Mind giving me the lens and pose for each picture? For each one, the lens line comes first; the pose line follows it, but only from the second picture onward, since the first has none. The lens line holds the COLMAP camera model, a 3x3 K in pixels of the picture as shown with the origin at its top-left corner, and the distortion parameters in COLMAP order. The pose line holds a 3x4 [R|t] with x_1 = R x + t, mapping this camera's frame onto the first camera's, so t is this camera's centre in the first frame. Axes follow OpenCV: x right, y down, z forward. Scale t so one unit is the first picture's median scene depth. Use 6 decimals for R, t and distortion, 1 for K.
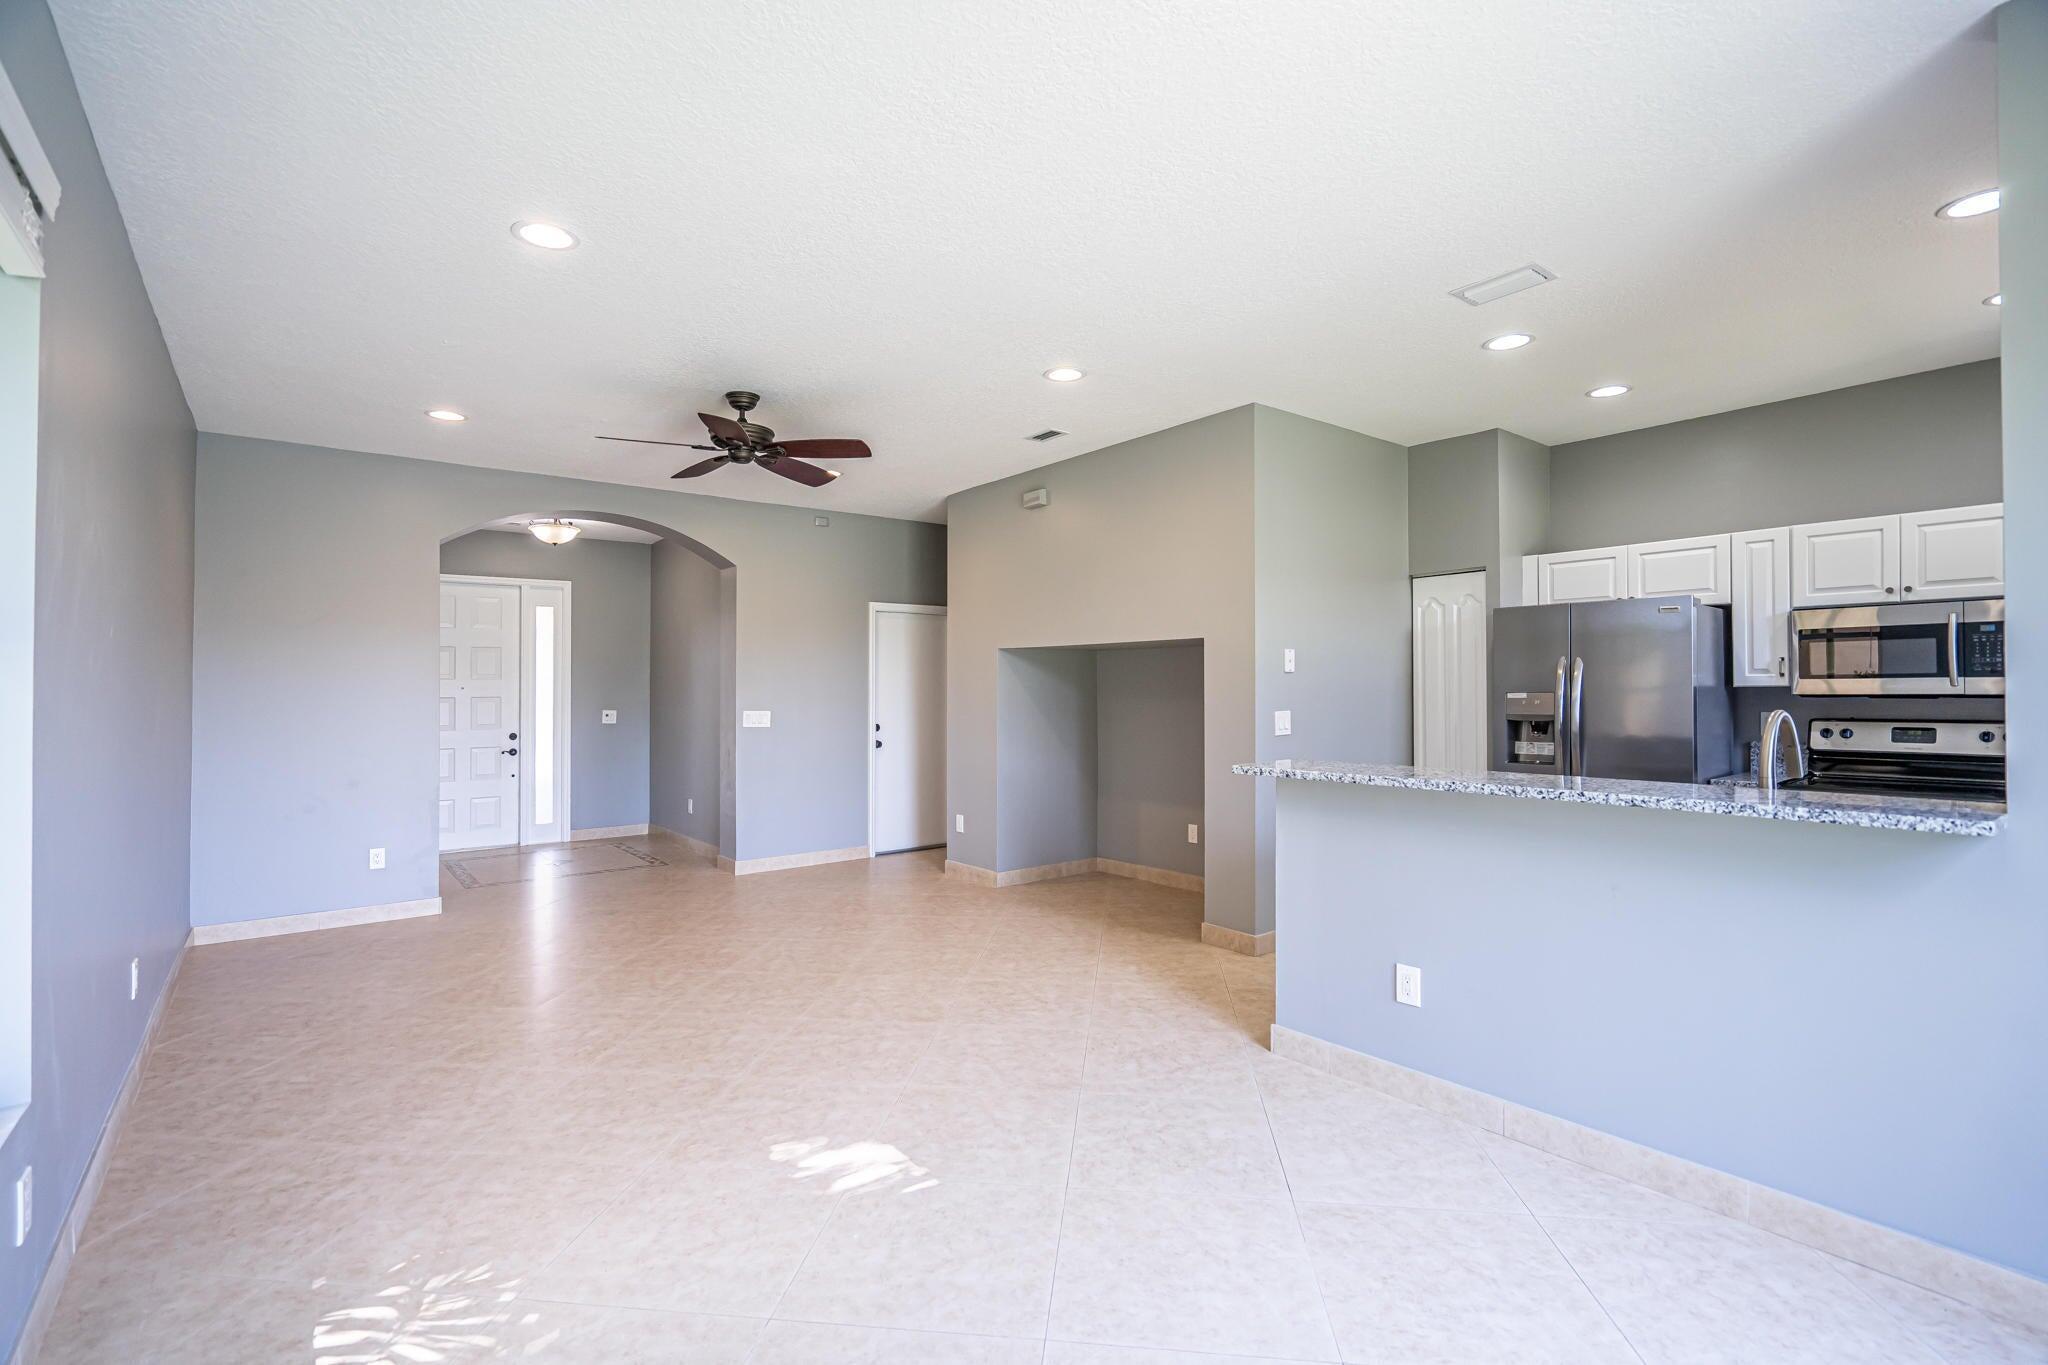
lens RADIAL K [[934.5, 0, 1017.7], [0, 934.5, 689.6], [0, 0, 1]] dist [-0.005118, 0.002466]
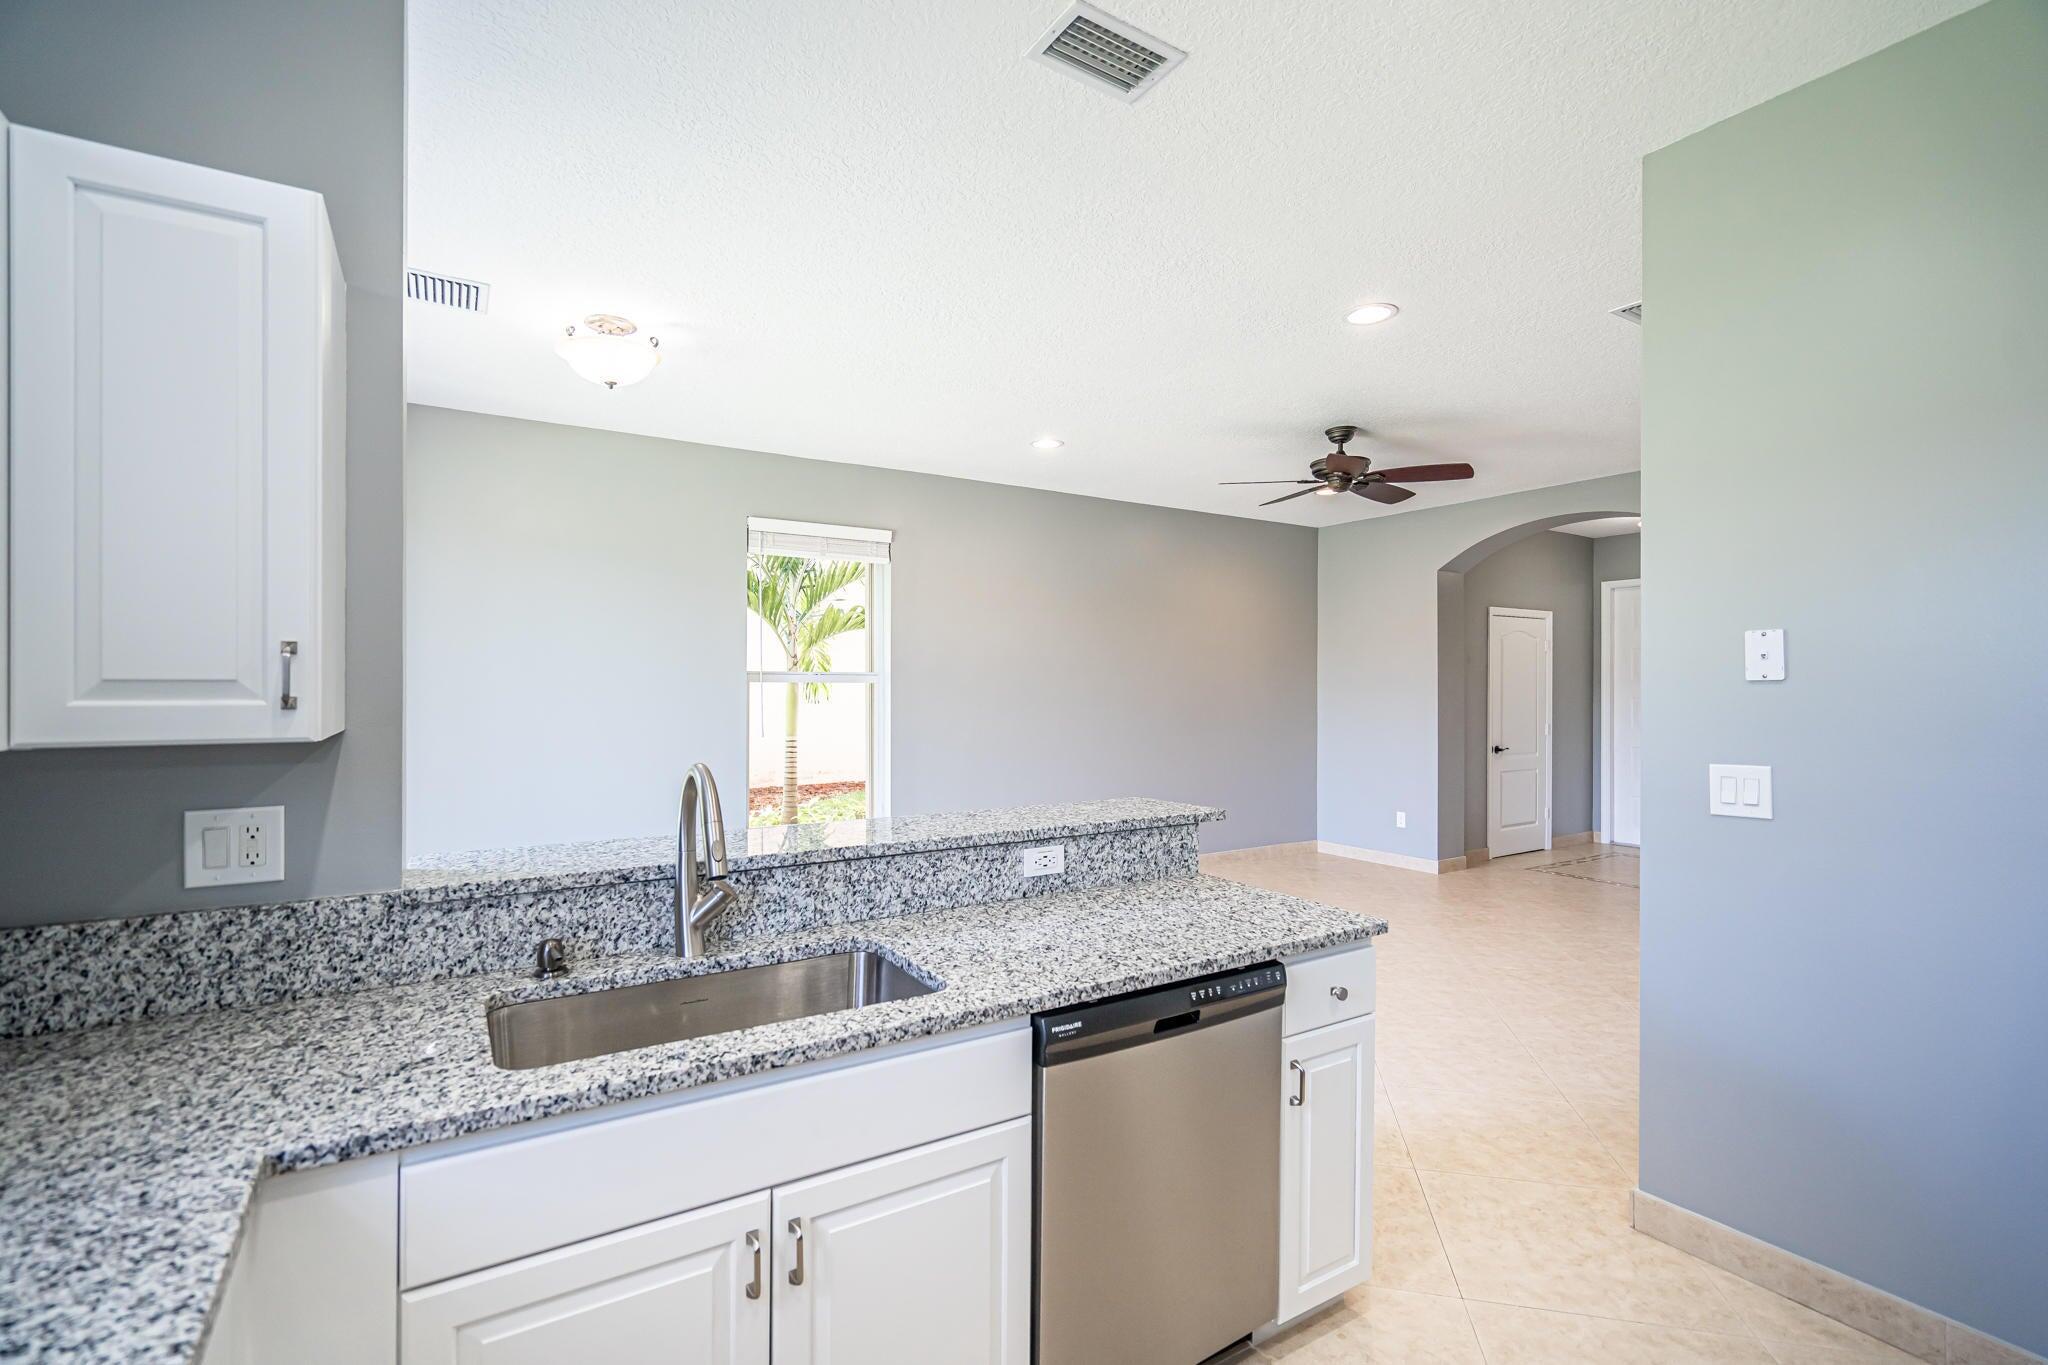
lens RADIAL K [[934.5, 0, 1023.7], [0, 934.5, 683.5], [0, 0, 1]] dist [-0.005118, 0.002466]
pose [[-0.106935, 0.003238, -0.994261, 0.836912], [0.001698, 0.999994, 0.003074, -0.020744], [0.994265, -0.001360, -0.106940, 0.742947]]
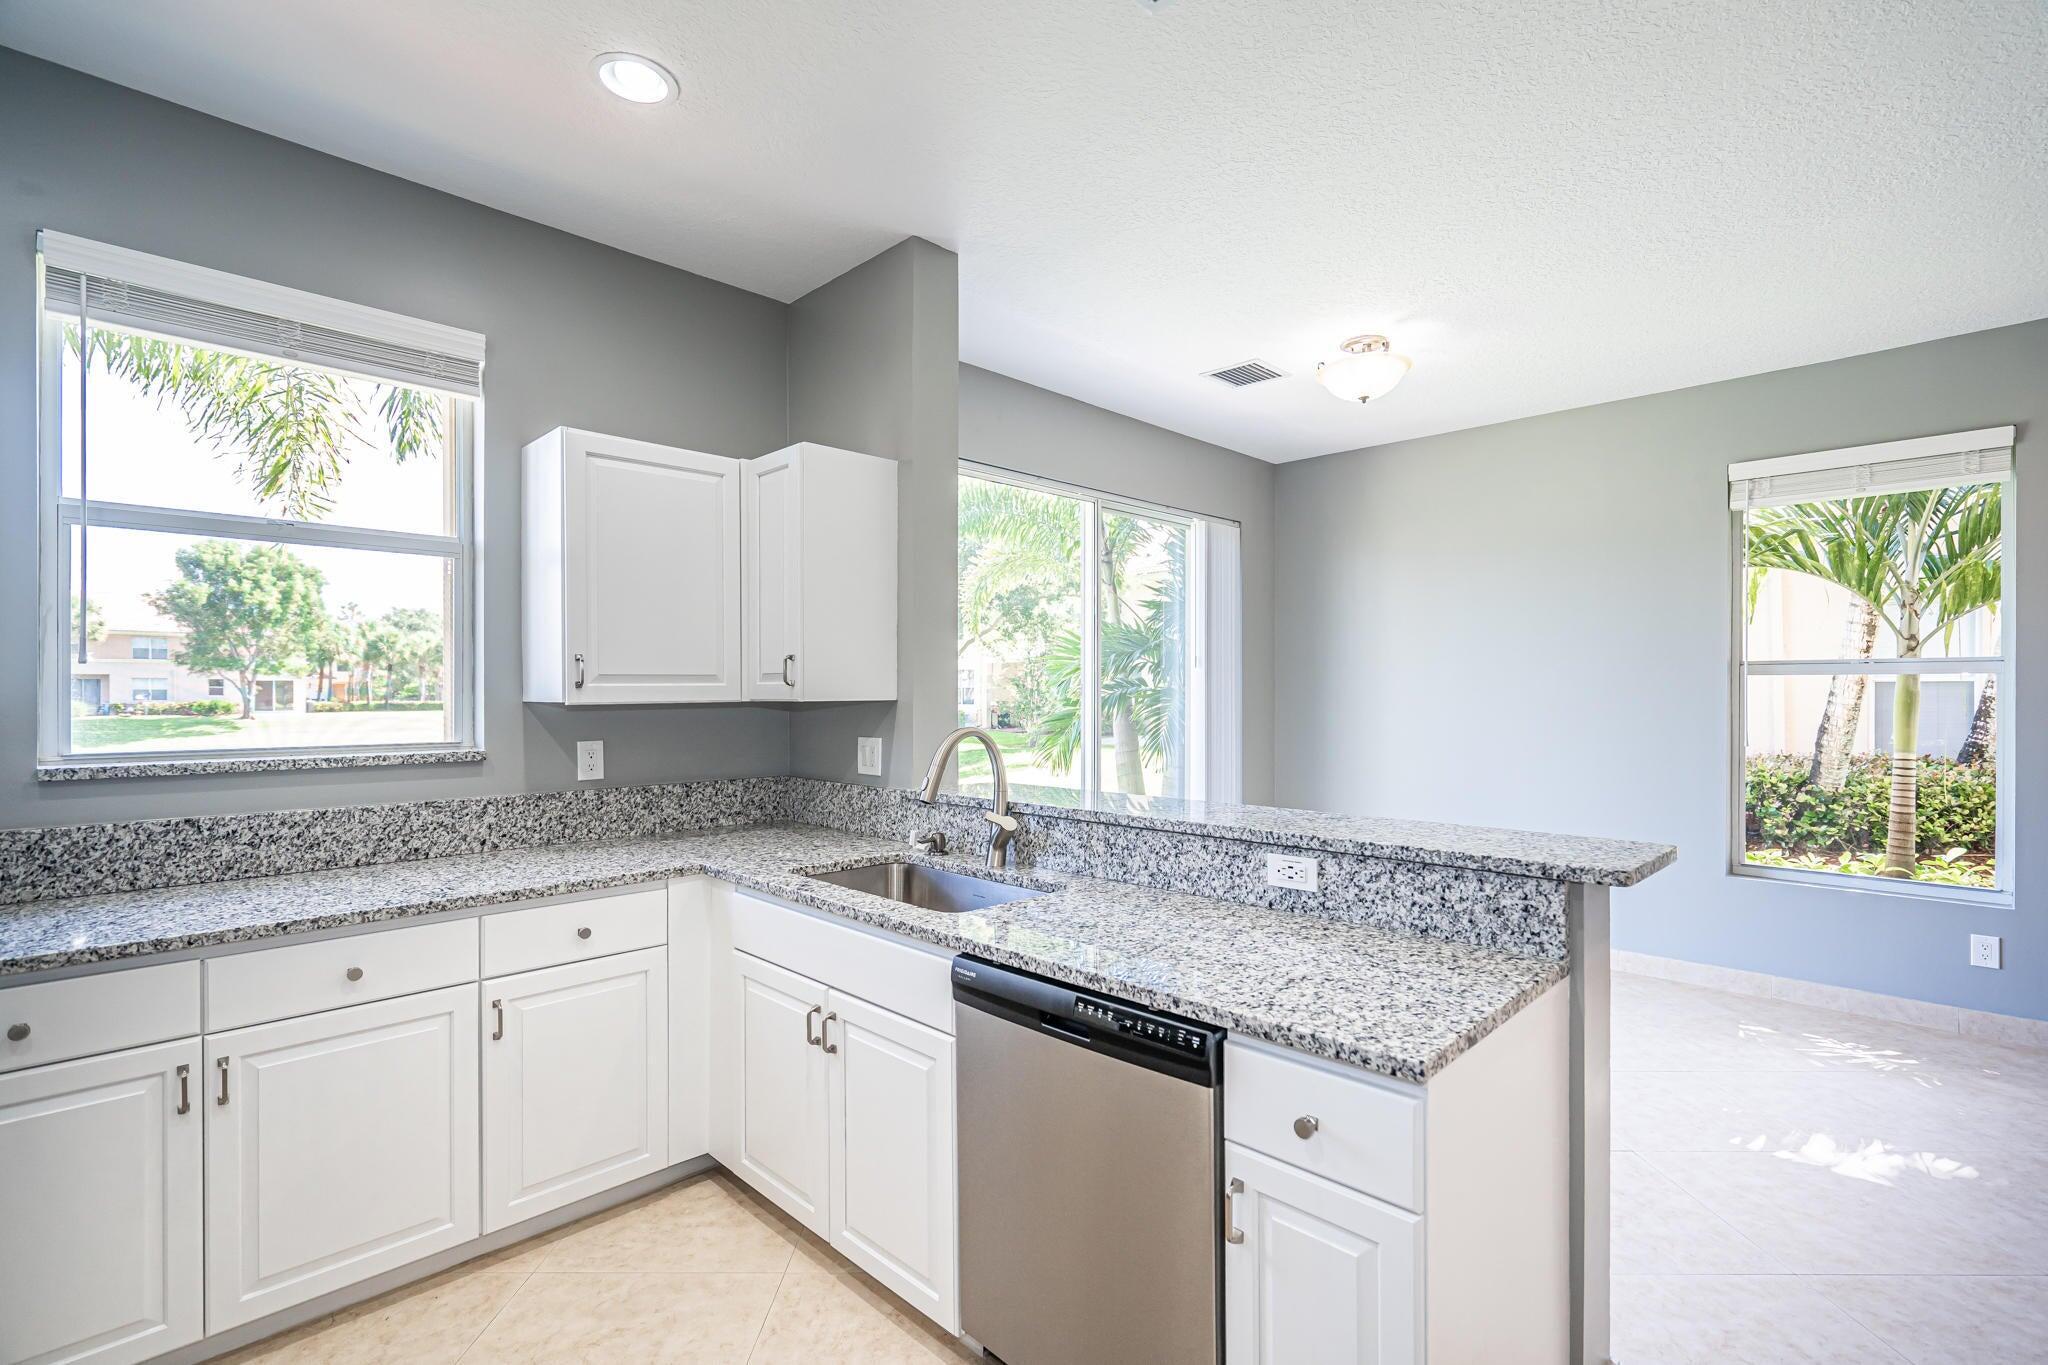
lens RADIAL K [[934.5, 0, 1021.3], [0, 934.5, 705.4], [0, 0, 1]] dist [-0.005118, 0.002466]
pose [[-0.993328, 0.009076, -0.114968, 0.498260], [0.007867, 0.999909, 0.010964, -0.005206], [0.115057, 0.009986, -0.993309, 1.119411]]
